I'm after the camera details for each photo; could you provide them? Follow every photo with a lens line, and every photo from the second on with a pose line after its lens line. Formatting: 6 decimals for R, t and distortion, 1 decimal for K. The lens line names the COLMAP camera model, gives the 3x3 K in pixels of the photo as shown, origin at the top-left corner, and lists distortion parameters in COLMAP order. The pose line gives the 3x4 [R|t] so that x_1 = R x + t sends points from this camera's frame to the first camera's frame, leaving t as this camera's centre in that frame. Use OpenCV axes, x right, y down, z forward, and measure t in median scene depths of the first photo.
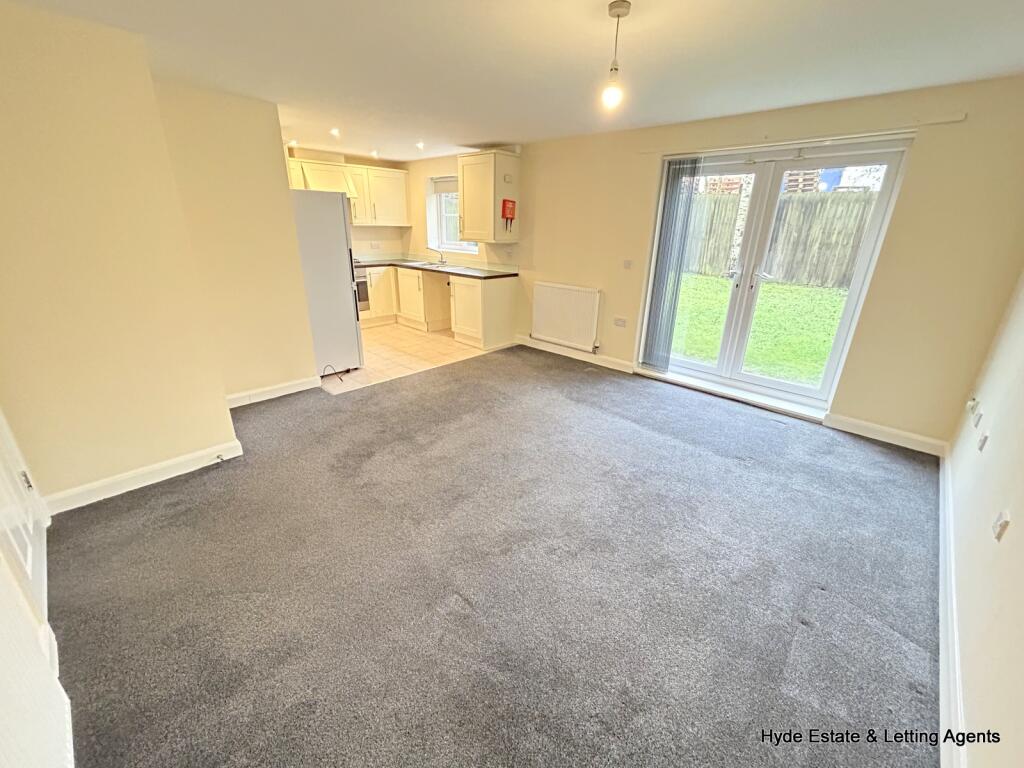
lens RADIAL K [[410.5, 0, 505.4], [0, 410.5, 379.4], [0, 0, 1]] dist [0.002088, 0.000056]
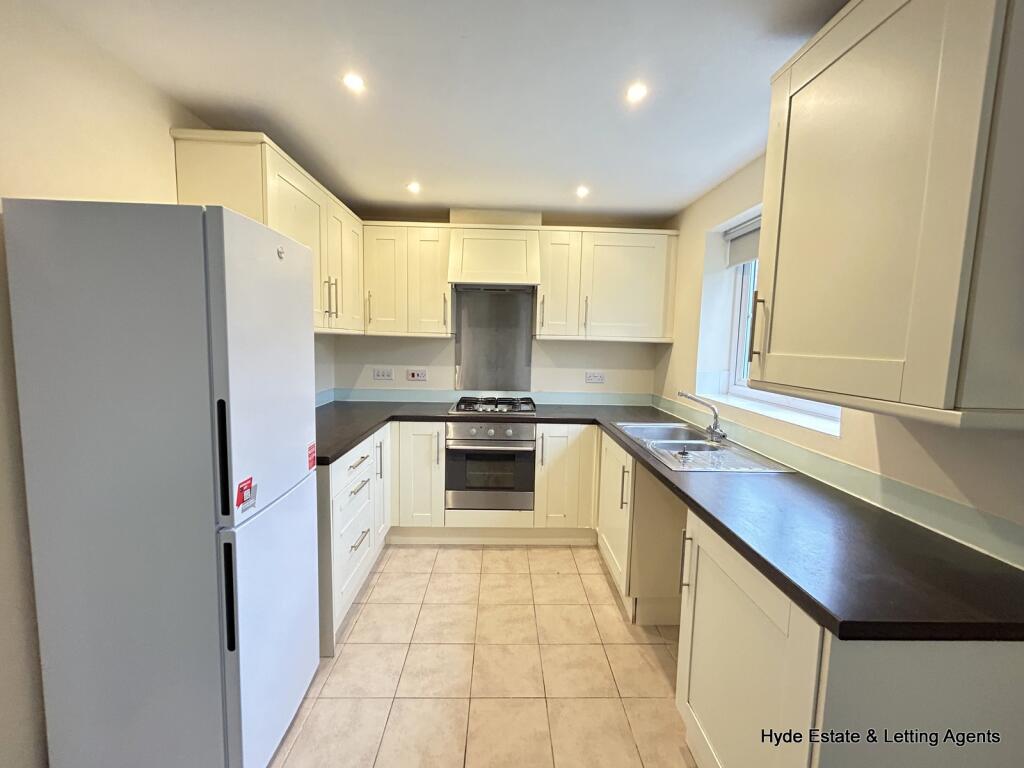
lens RADIAL K [[410.5, 0, 516.6], [0, 410.5, 382.6], [0, 0, 1]] dist [0.002088, 0.000056]
pose [[0.707241, 0.071705, -0.703327, -0.030361], [-0.260693, 0.951188, -0.165169, -0.230130], [0.657153, 0.300167, 0.691412, 0.640896]]
